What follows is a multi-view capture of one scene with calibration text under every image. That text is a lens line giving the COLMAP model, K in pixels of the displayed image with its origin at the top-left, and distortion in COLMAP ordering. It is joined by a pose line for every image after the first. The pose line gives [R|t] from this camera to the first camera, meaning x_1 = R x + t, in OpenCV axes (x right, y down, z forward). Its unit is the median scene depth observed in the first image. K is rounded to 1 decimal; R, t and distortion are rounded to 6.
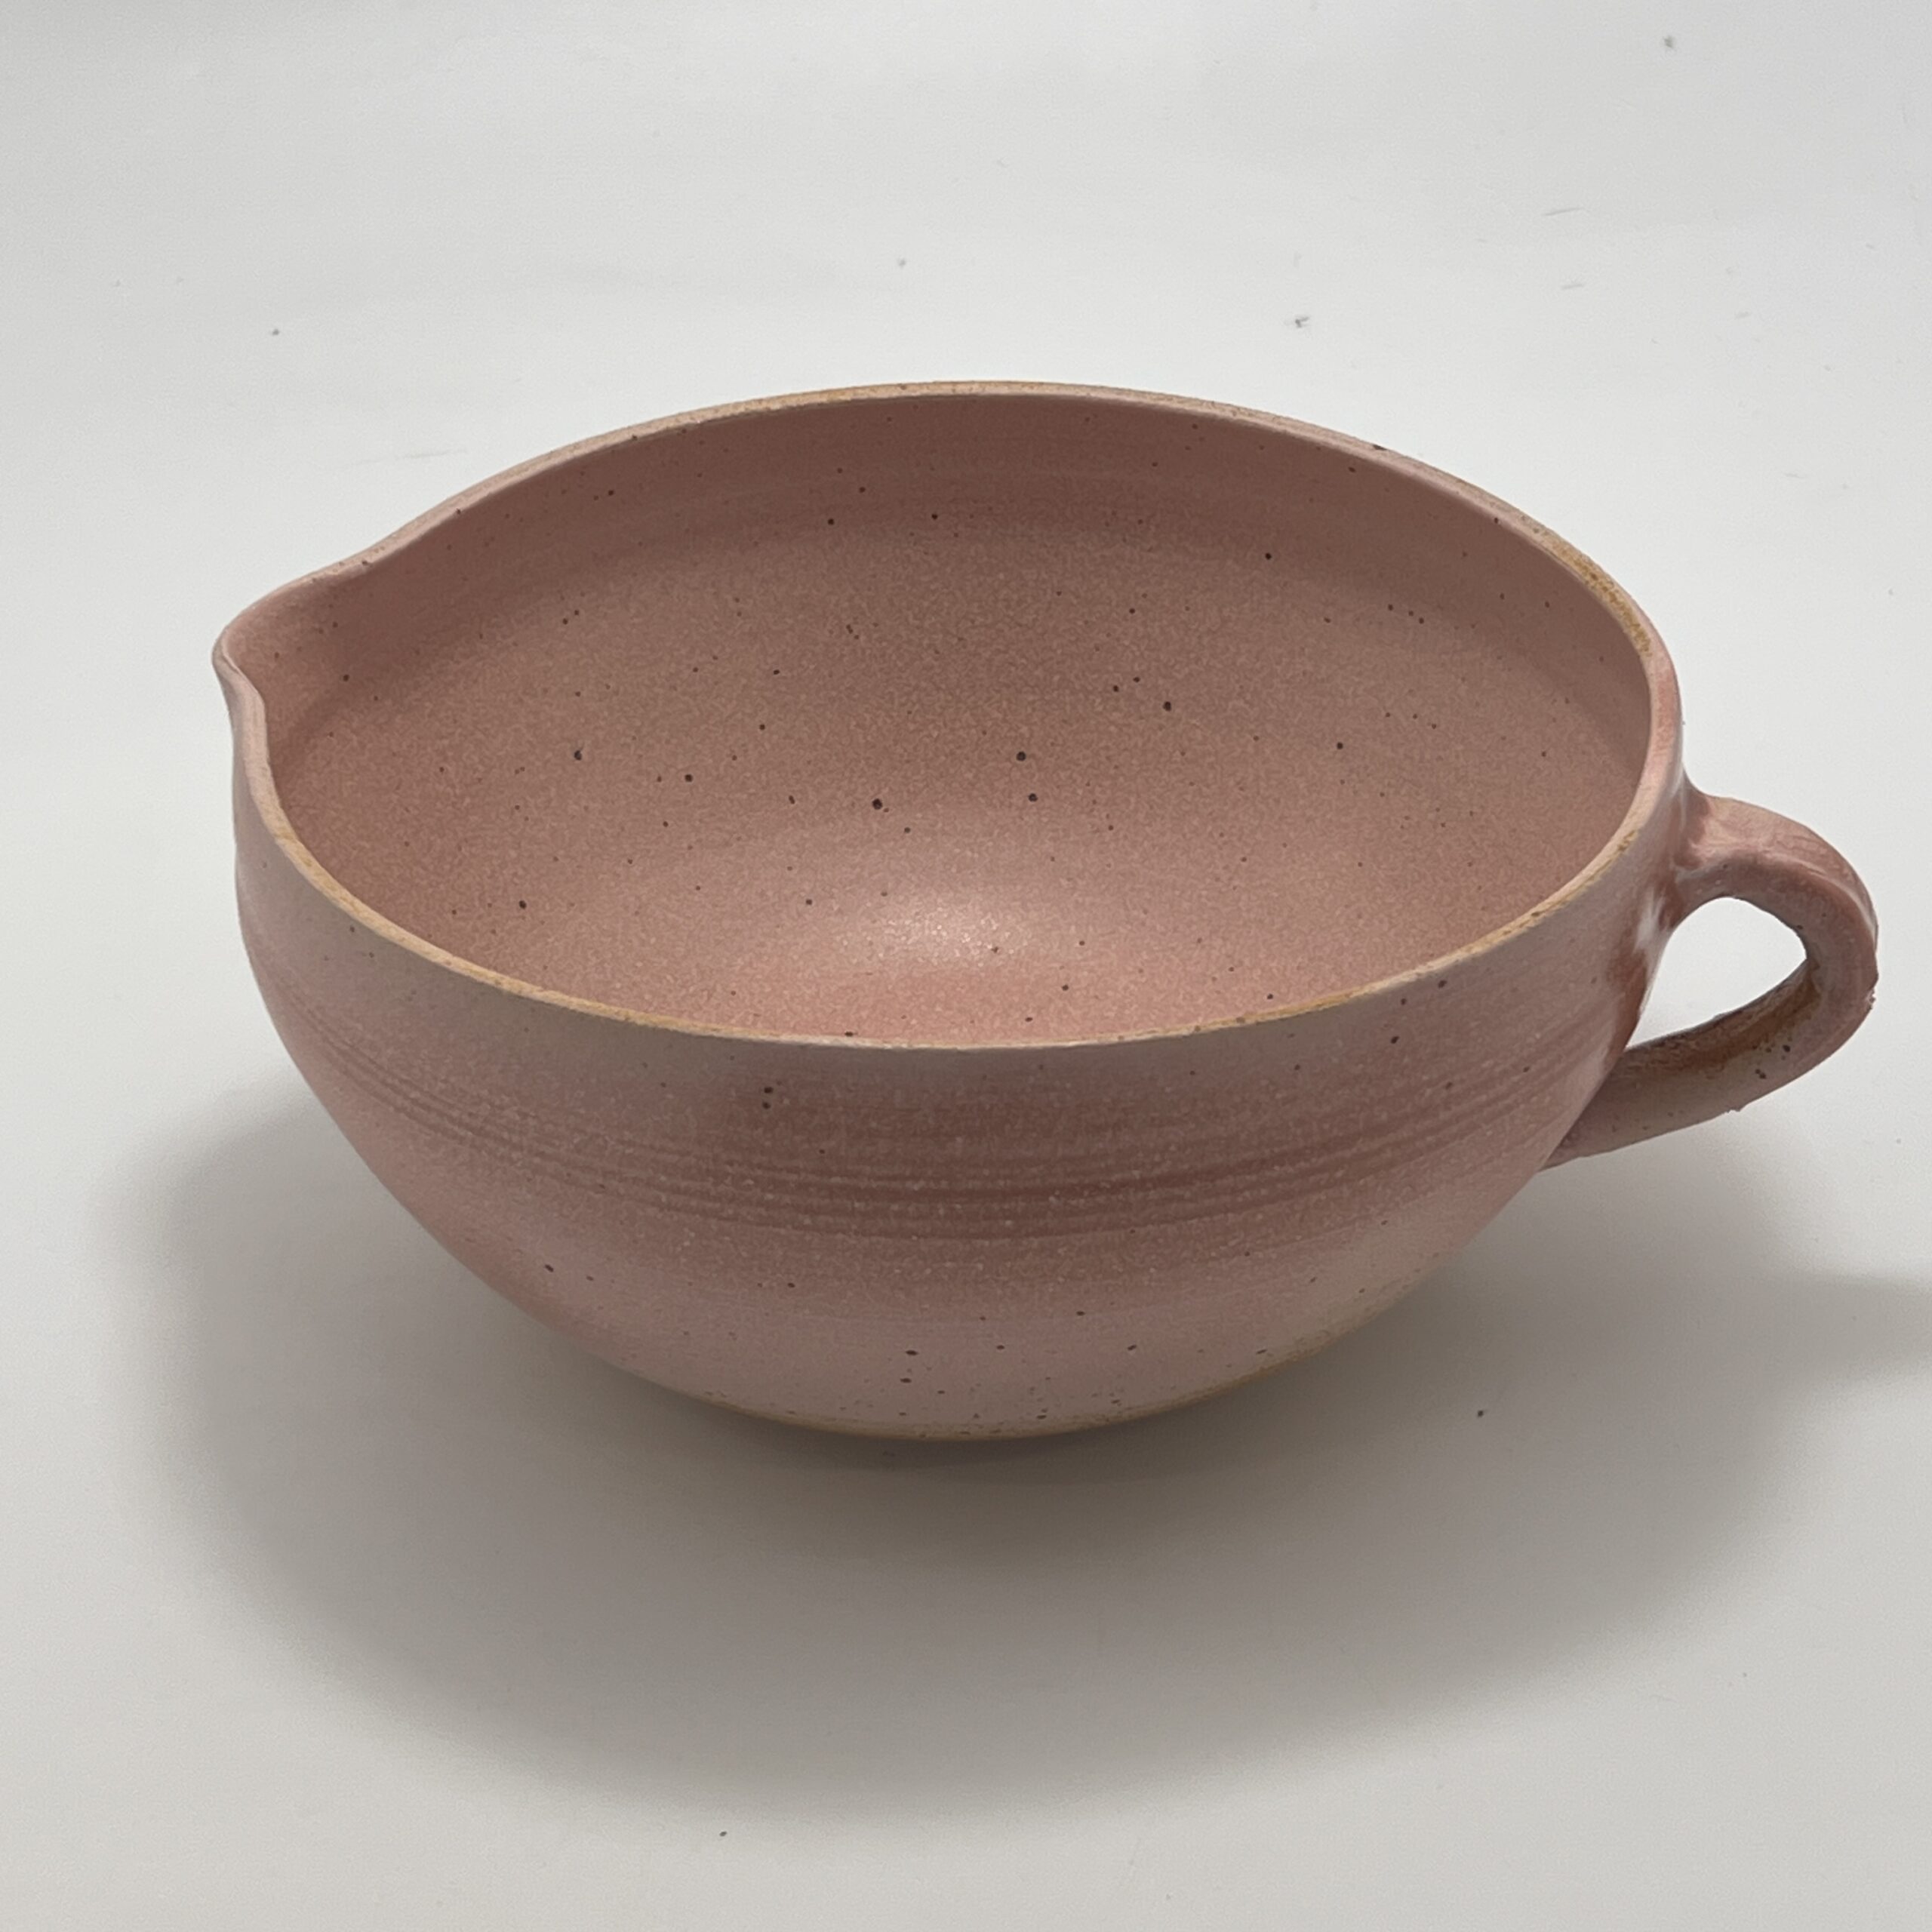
lens RADIAL K [[4353.9, 0, 969.9], [0, 4353.9, 963.0], [0, 0, 1]] dist [0.344010, 0.000000]
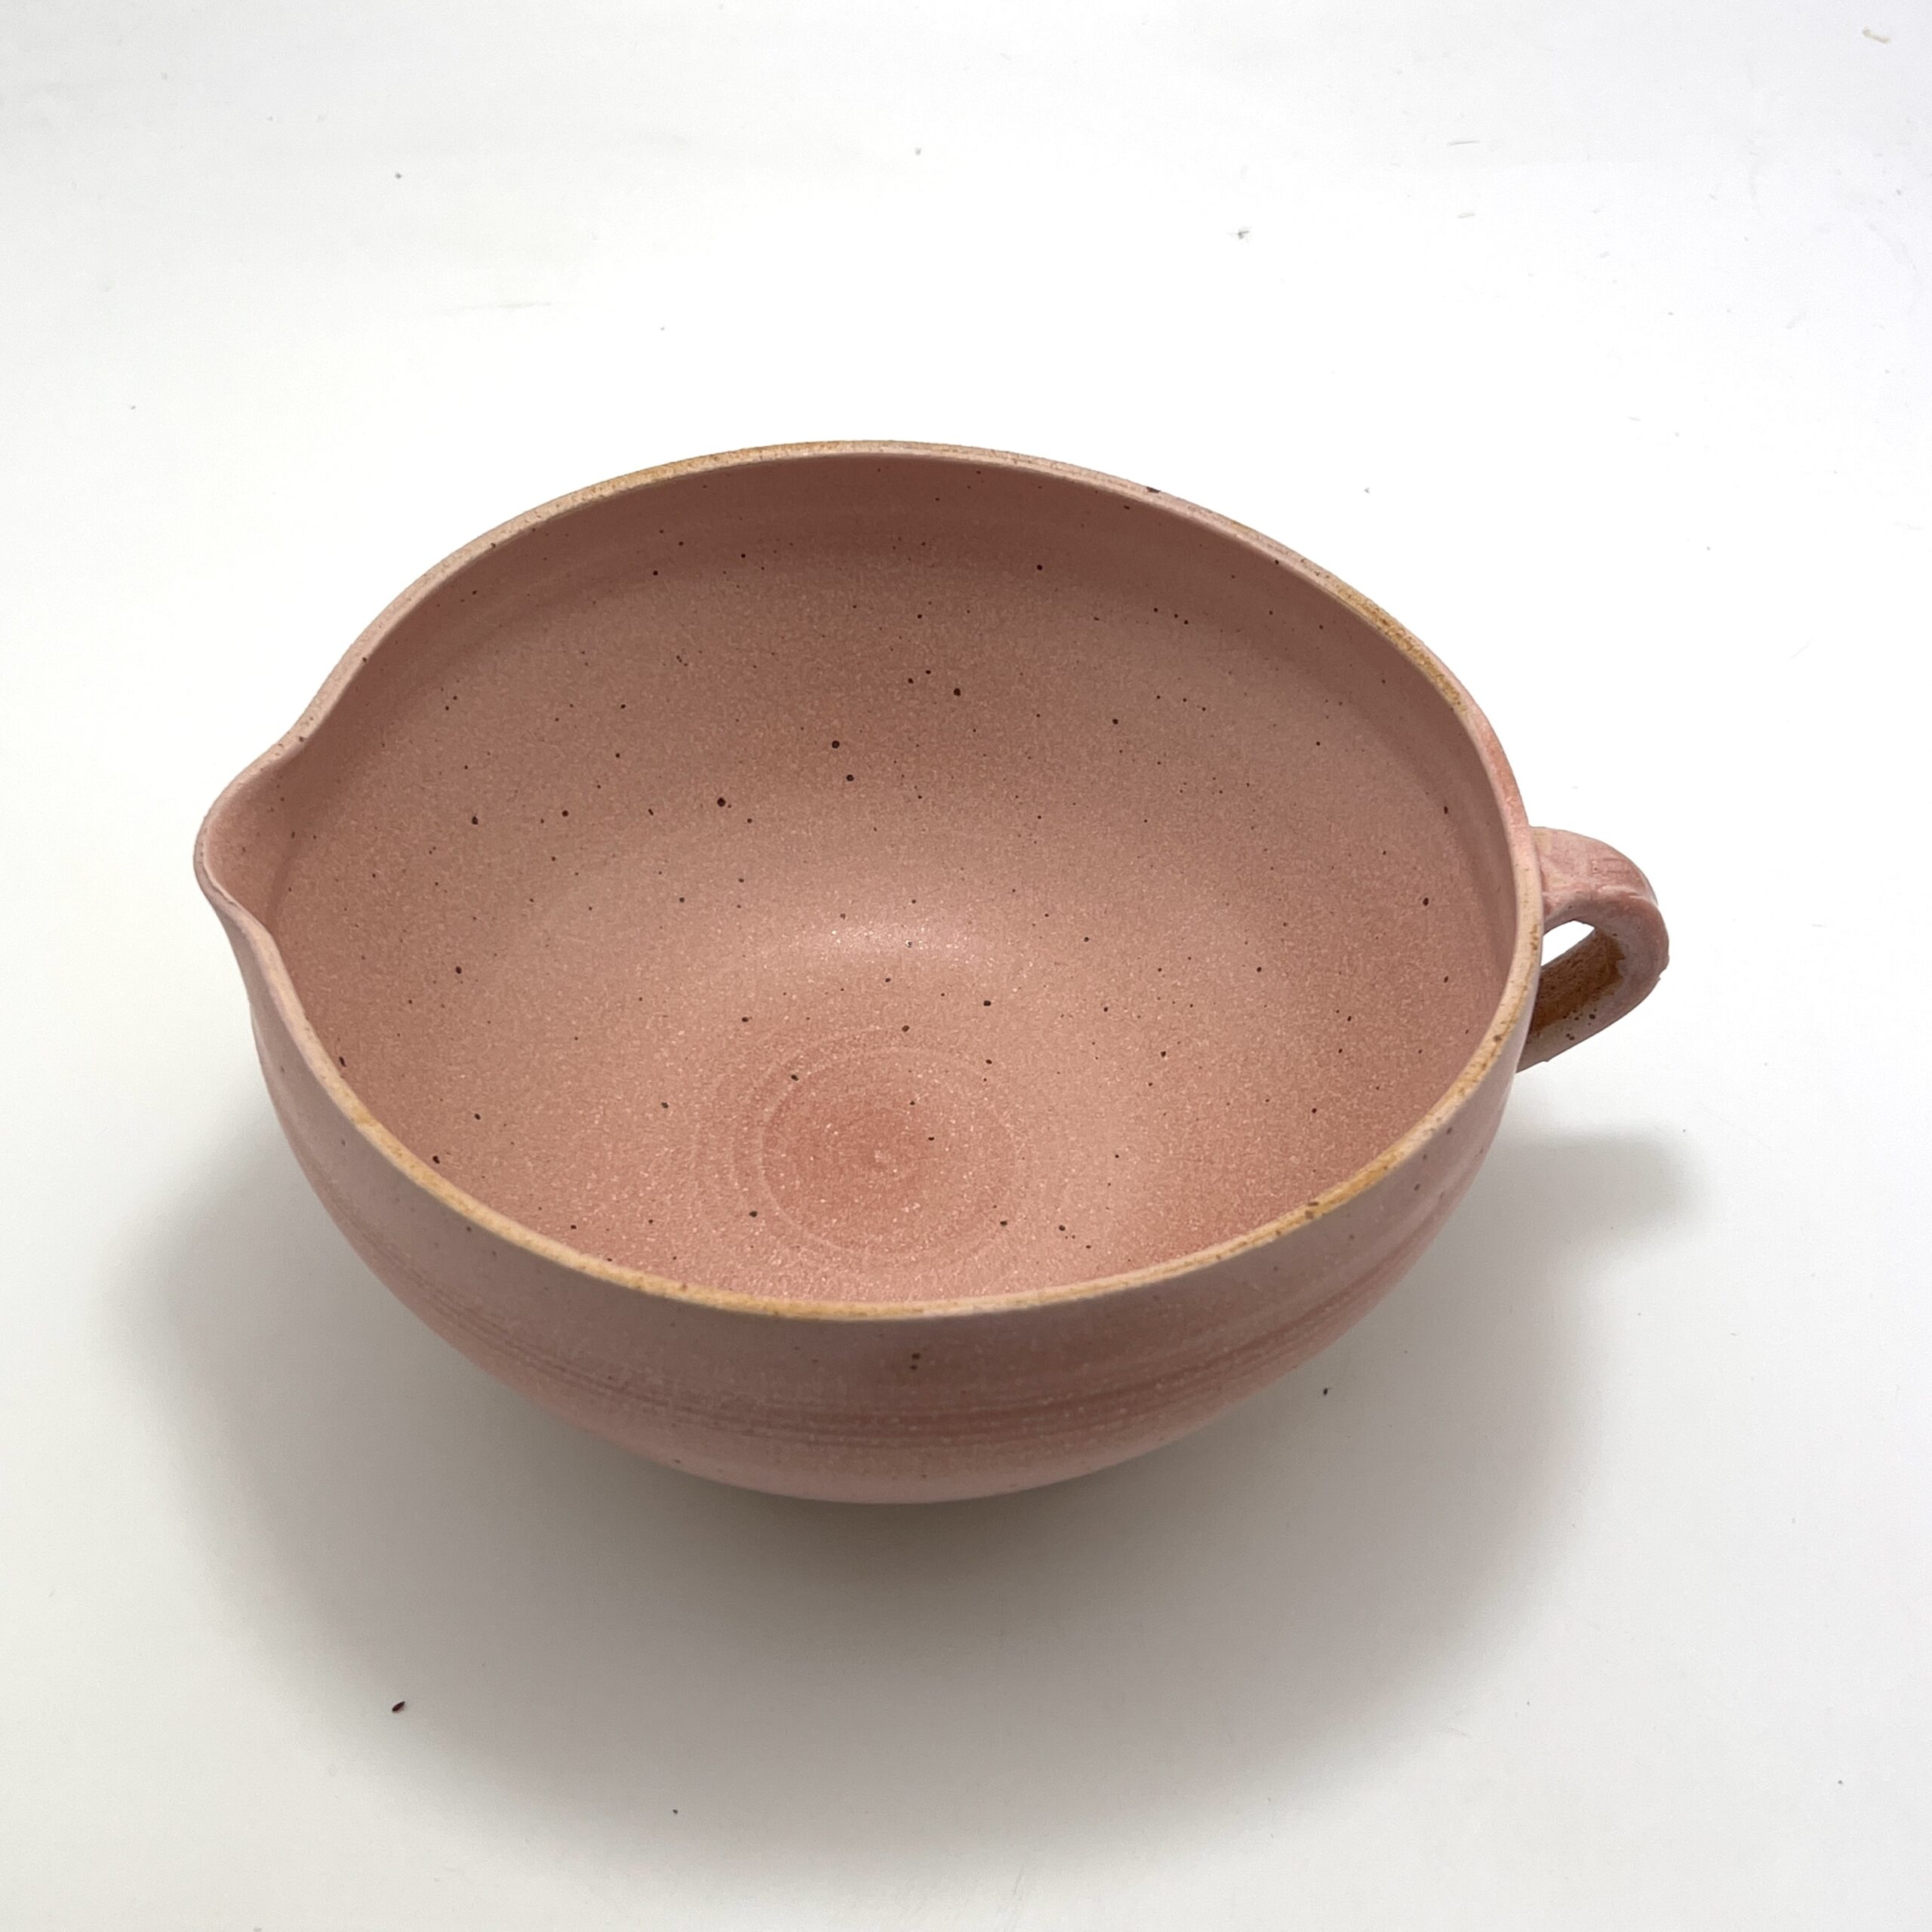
lens RADIAL K [[2710.9, 0, 965.1], [0, 2710.9, 967.4], [0, 0, 1]] dist [0.221825, 0.000000]
pose [[0.959851, -0.165117, 0.226766, -0.137686], [0.097348, 0.954237, 0.282762, -0.203775], [-0.263077, -0.249335, 0.931999, 0.303193]]
